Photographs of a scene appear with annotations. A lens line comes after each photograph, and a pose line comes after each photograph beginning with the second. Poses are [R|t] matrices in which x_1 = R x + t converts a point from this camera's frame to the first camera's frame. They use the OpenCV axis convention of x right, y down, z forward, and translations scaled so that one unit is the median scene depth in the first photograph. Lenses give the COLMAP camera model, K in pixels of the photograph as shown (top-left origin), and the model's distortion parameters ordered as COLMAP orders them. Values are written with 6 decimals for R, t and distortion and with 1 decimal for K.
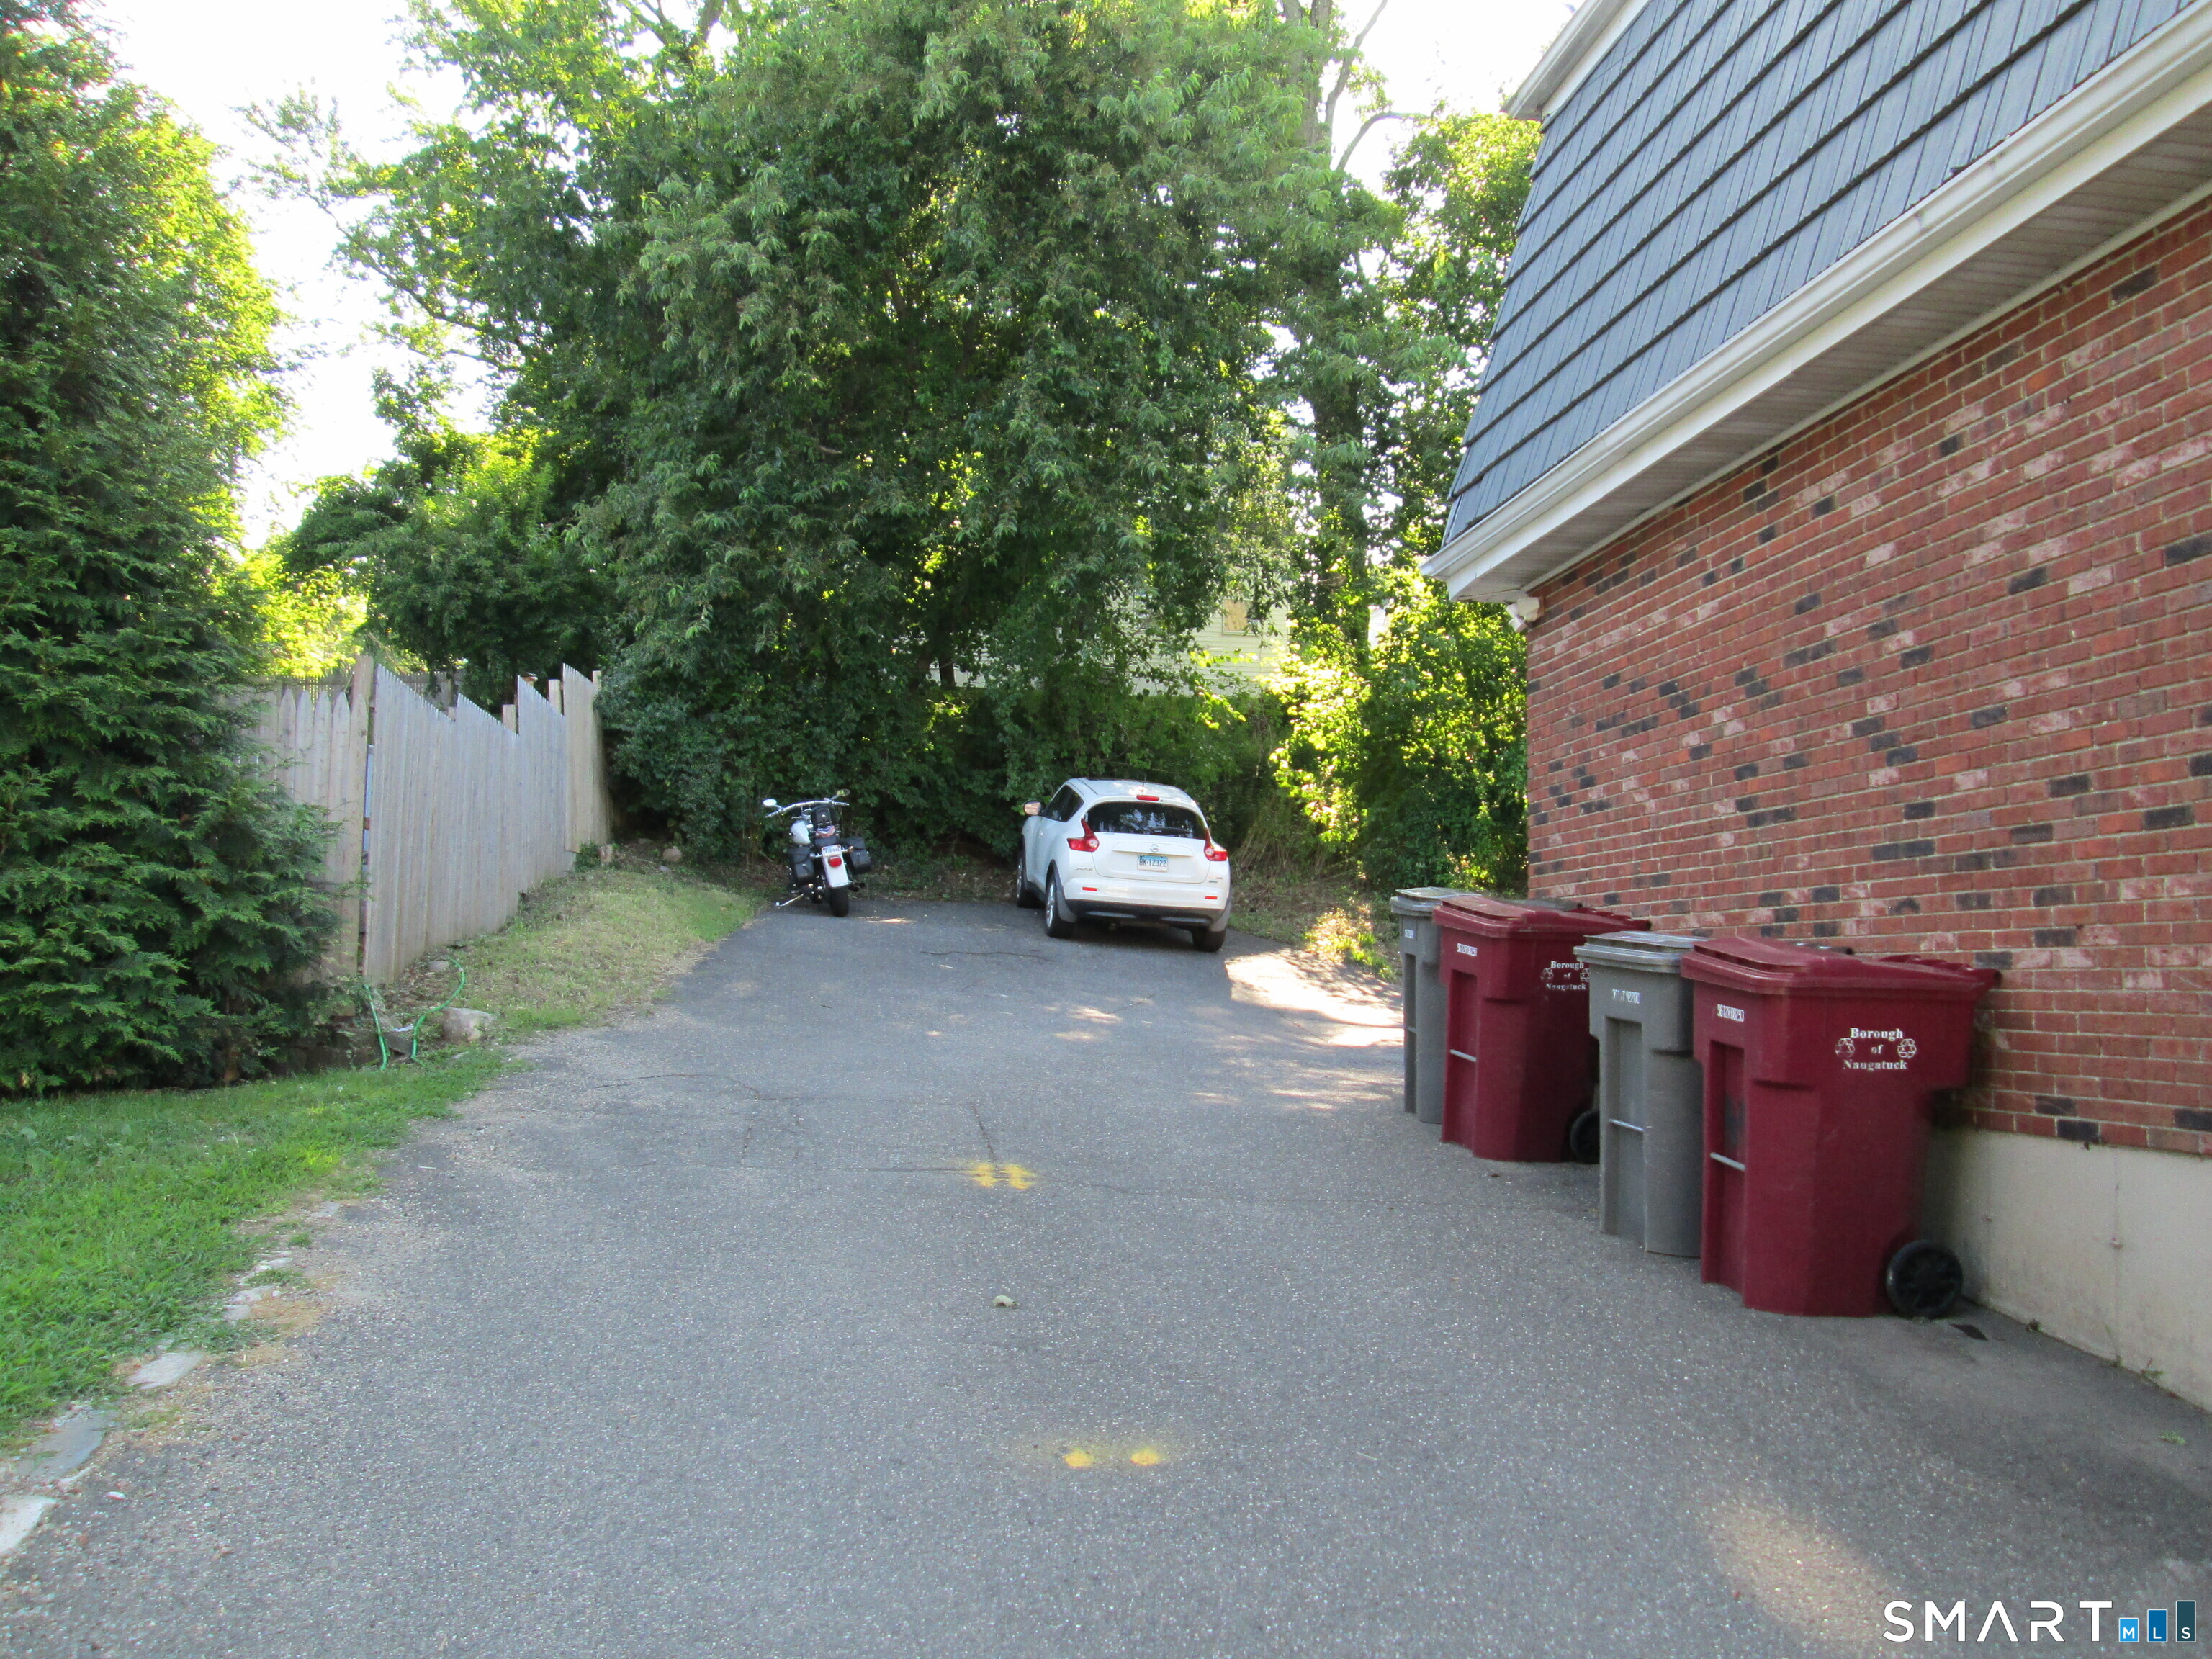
lens RADIAL K [[1799.2, 0, 1049.8], [0, 1799.2, 824.3], [0, 0, 1]] dist [-0.054377, 0.009410]
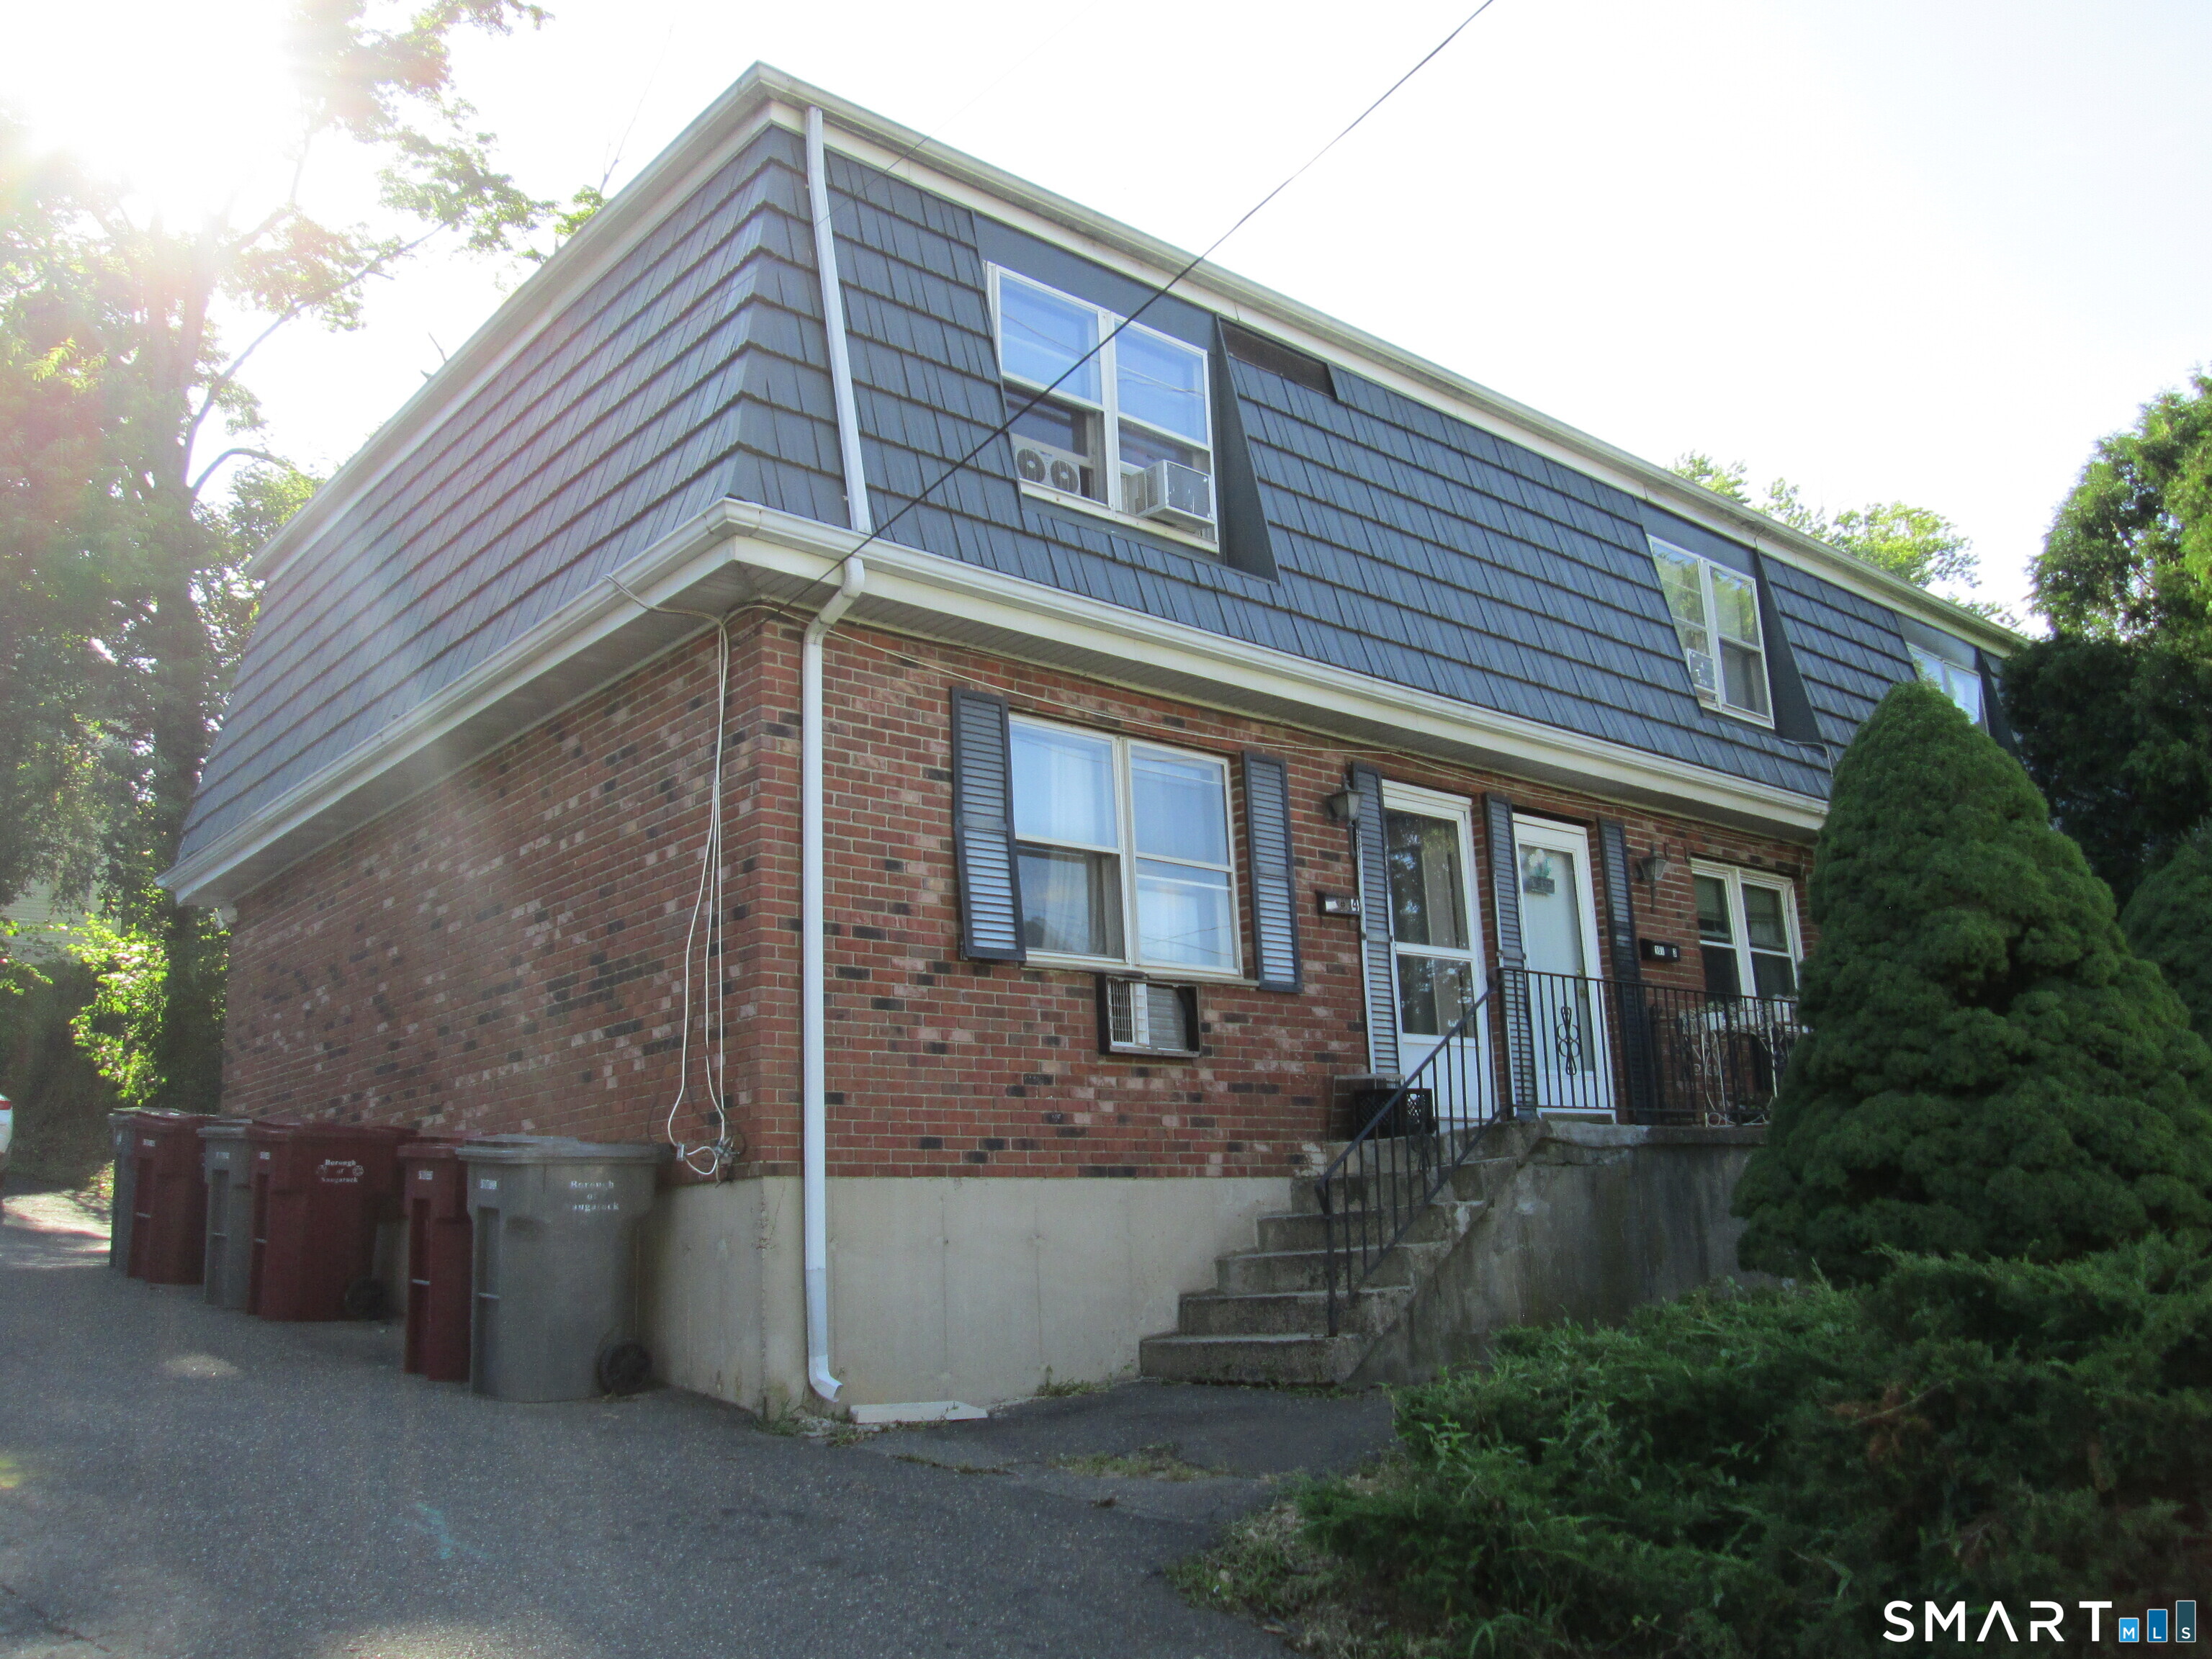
lens RADIAL K [[1799.2, 0, 1049.8], [0, 1799.2, 824.3], [0, 0, 1]] dist [-0.054377, 0.009410]
pose [[0.825587, 0.074649, 0.559315, 0.004600], [0.012311, 0.988592, -0.150114, 0.037897], [-0.564141, 0.130818, 0.815250, -0.669224]]
